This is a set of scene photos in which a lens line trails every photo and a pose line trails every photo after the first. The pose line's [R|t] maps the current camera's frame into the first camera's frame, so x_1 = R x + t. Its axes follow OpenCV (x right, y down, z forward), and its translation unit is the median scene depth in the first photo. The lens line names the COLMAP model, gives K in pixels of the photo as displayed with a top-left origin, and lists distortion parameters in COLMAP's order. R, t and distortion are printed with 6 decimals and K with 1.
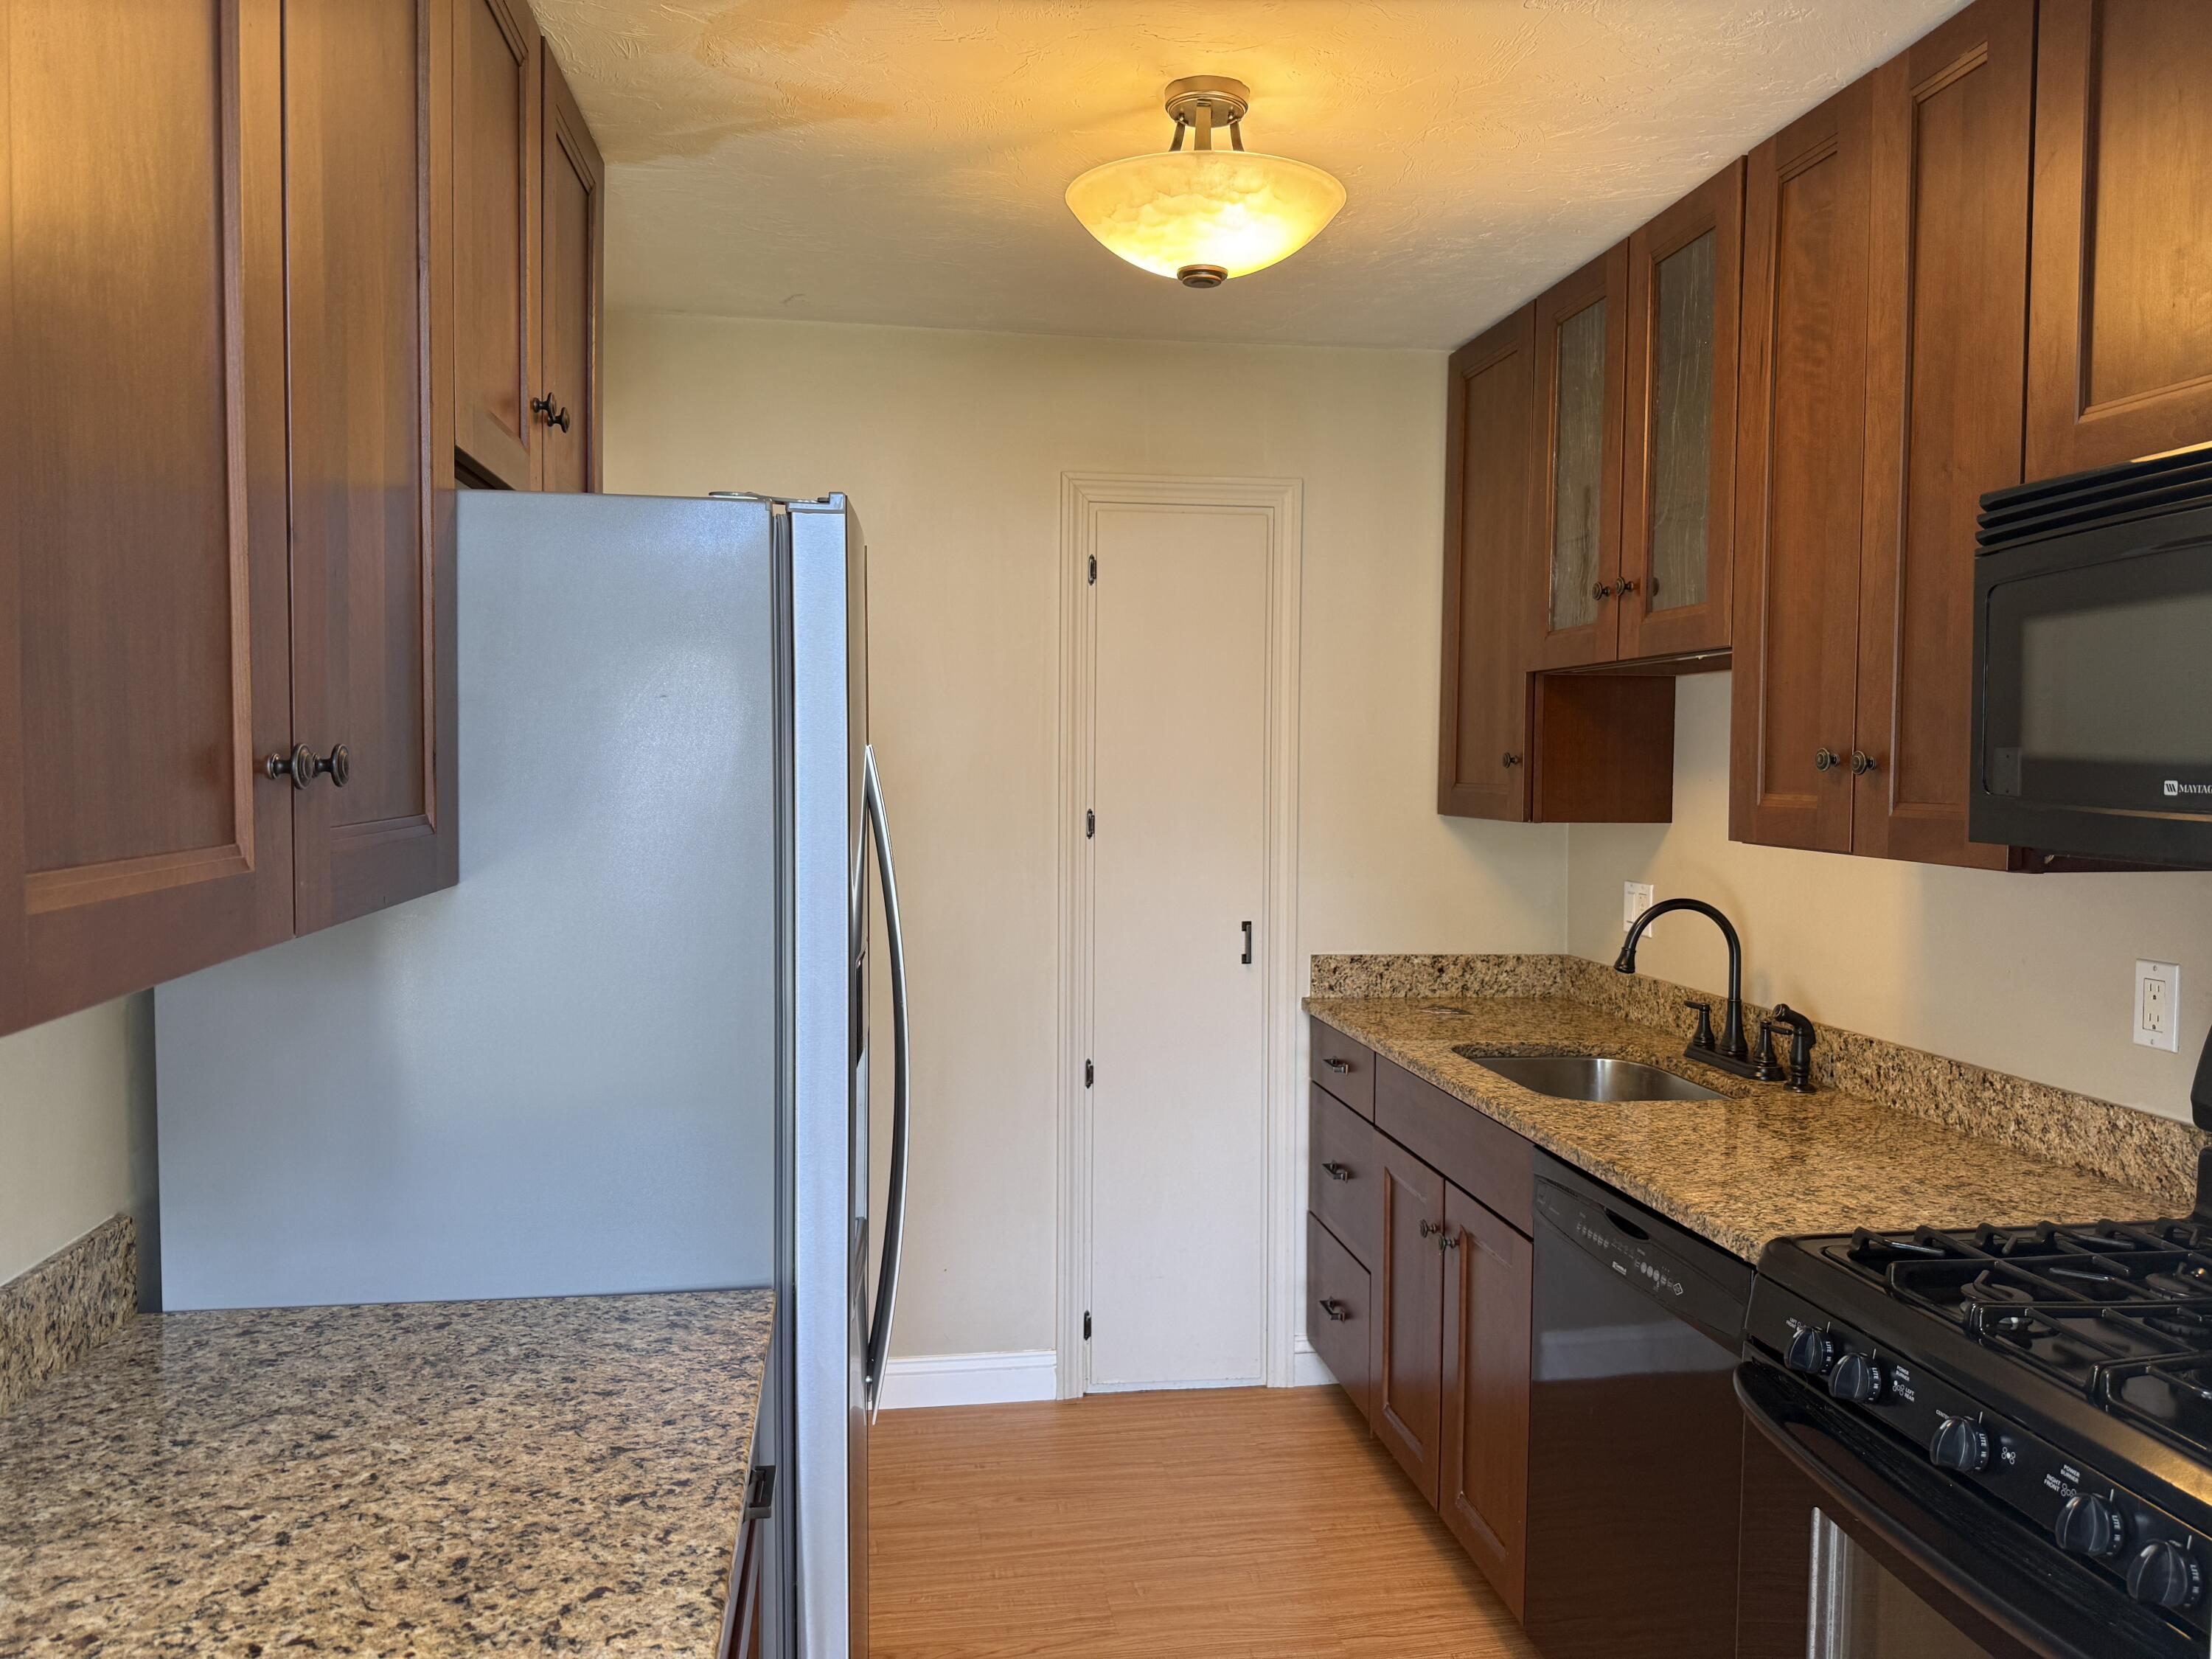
lens RADIAL K [[1542.6, 0, 1108.3], [0, 1542.6, 827.1], [0, 0, 1]] dist [0.069076, -0.089788]
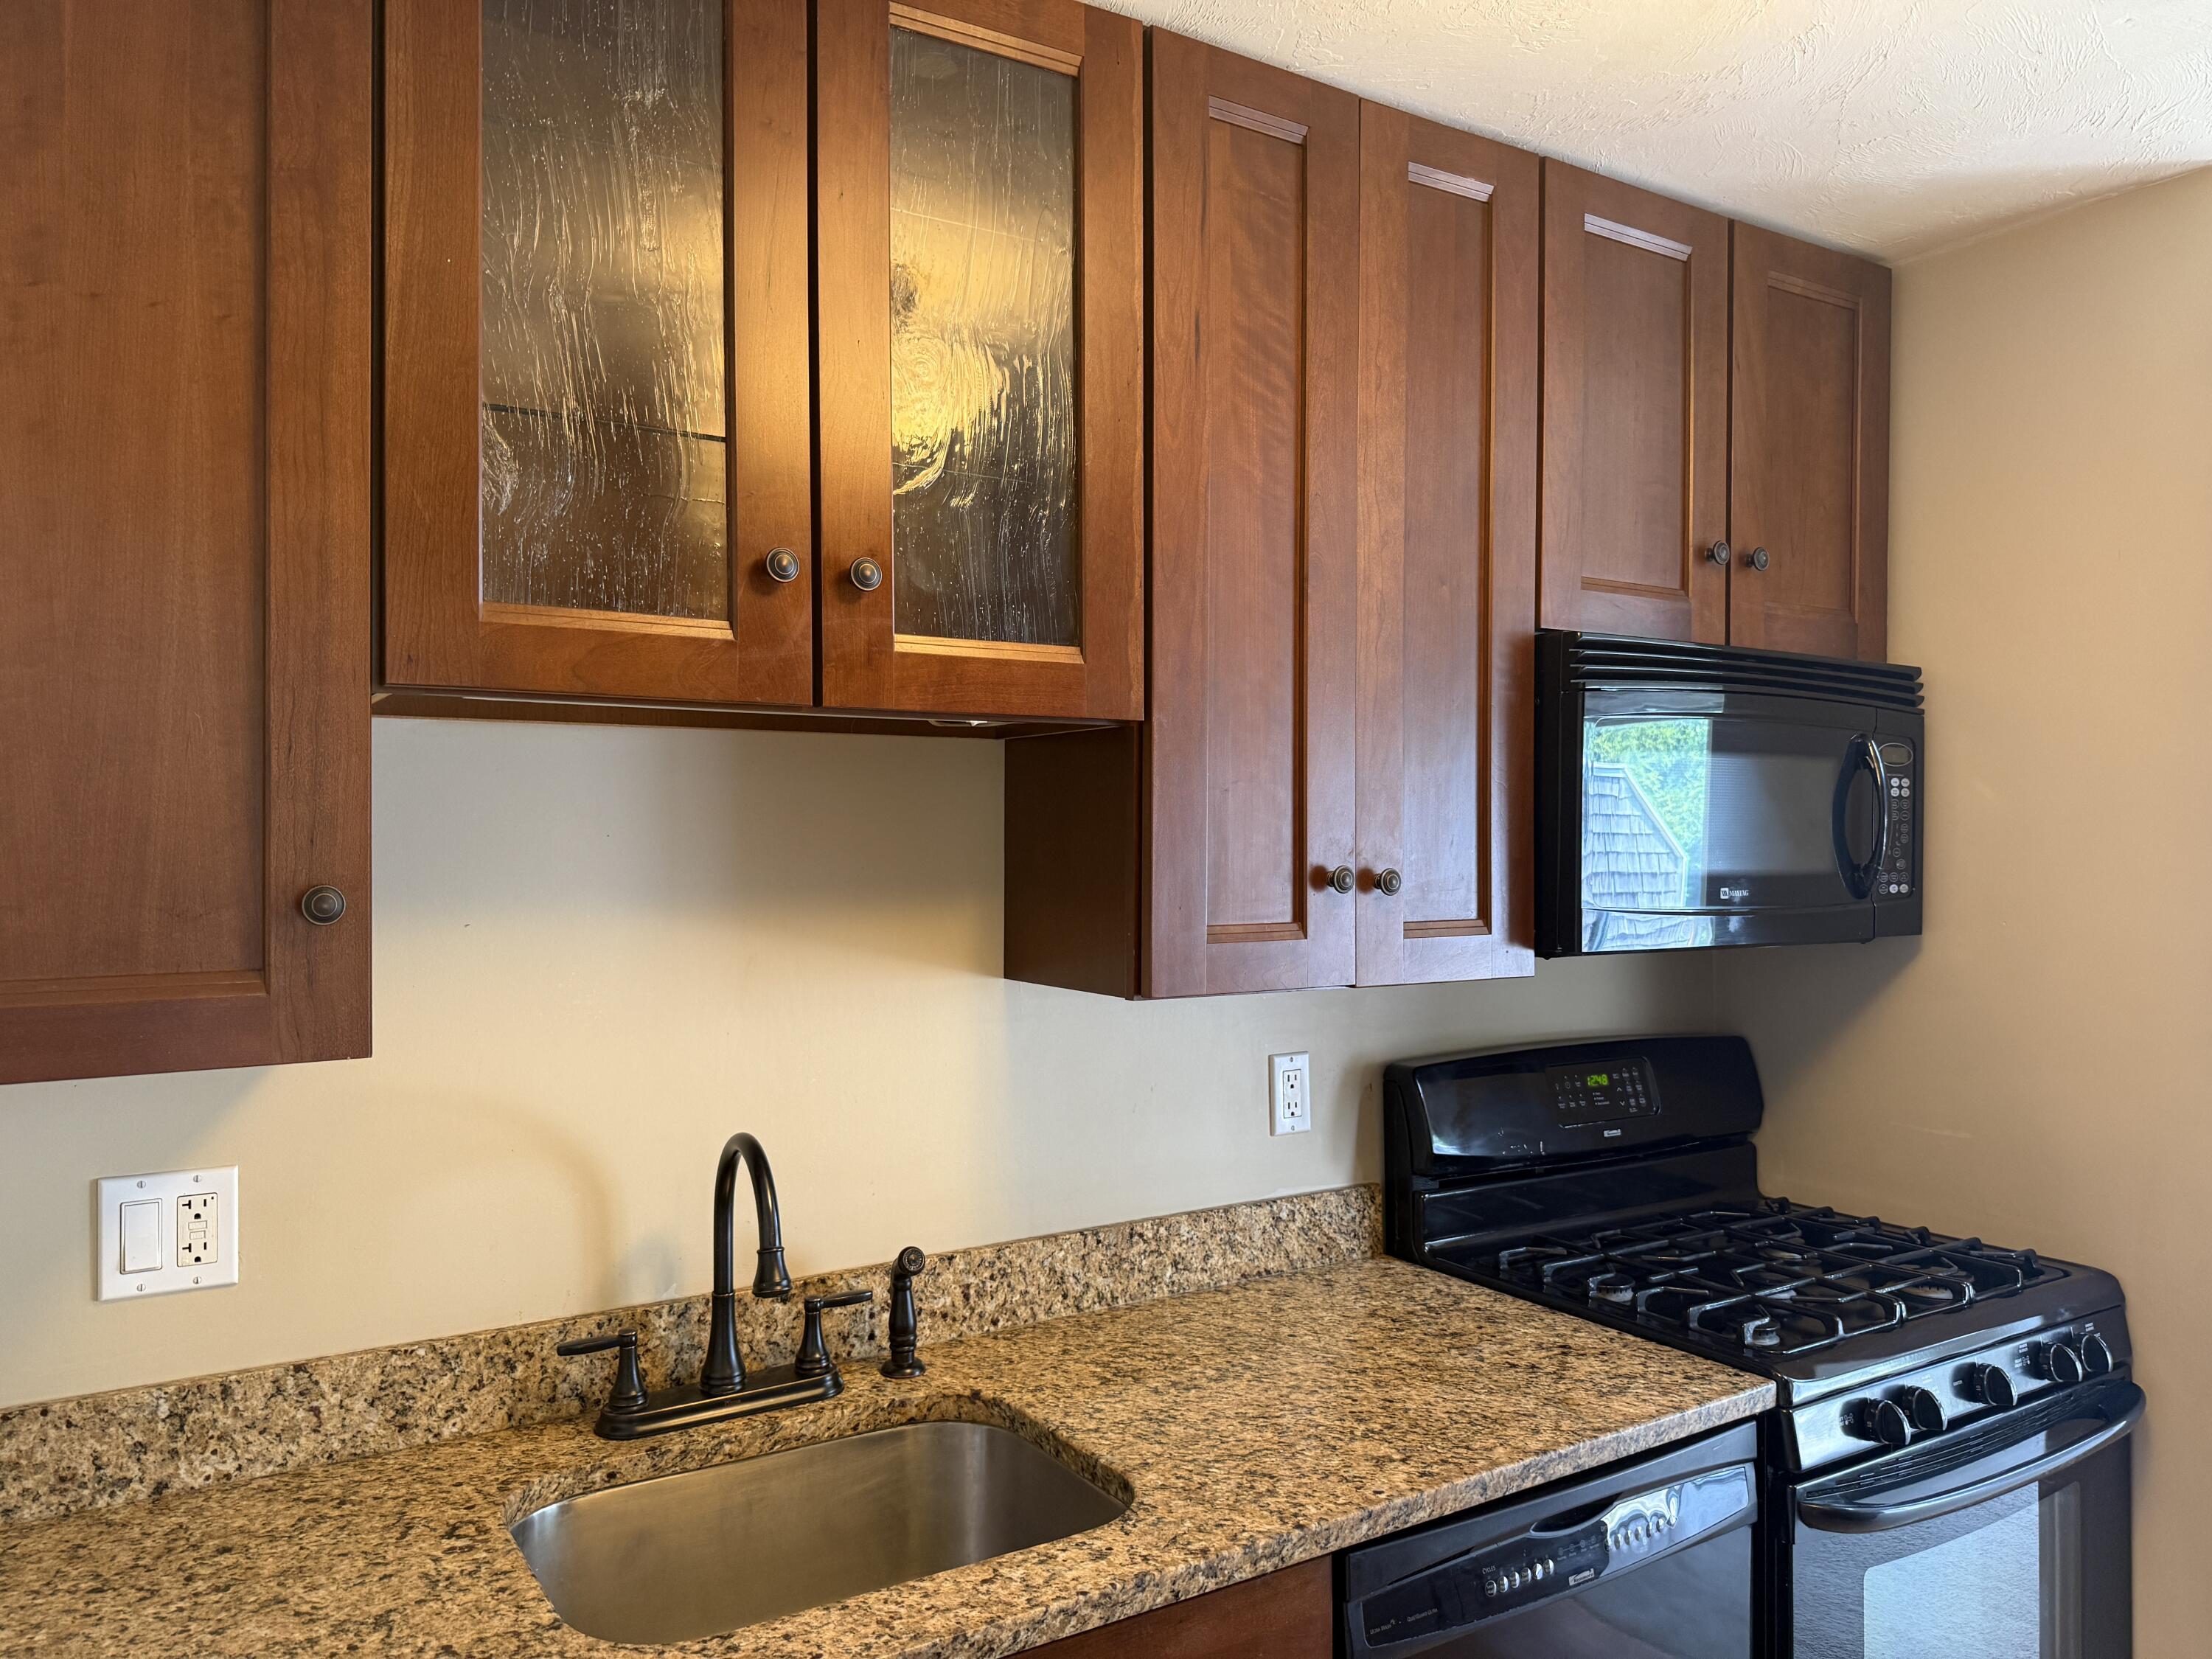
lens RADIAL K [[1542.6, 0, 1113.6], [0, 1542.6, 820.4], [0, 0, 1]] dist [0.069076, -0.089788]
pose [[-0.406101, 0.003538, 0.913821, -0.229823], [0.034778, 0.999328, 0.011586, -0.081016], [-0.913166, 0.036485, -0.405951, 1.378067]]
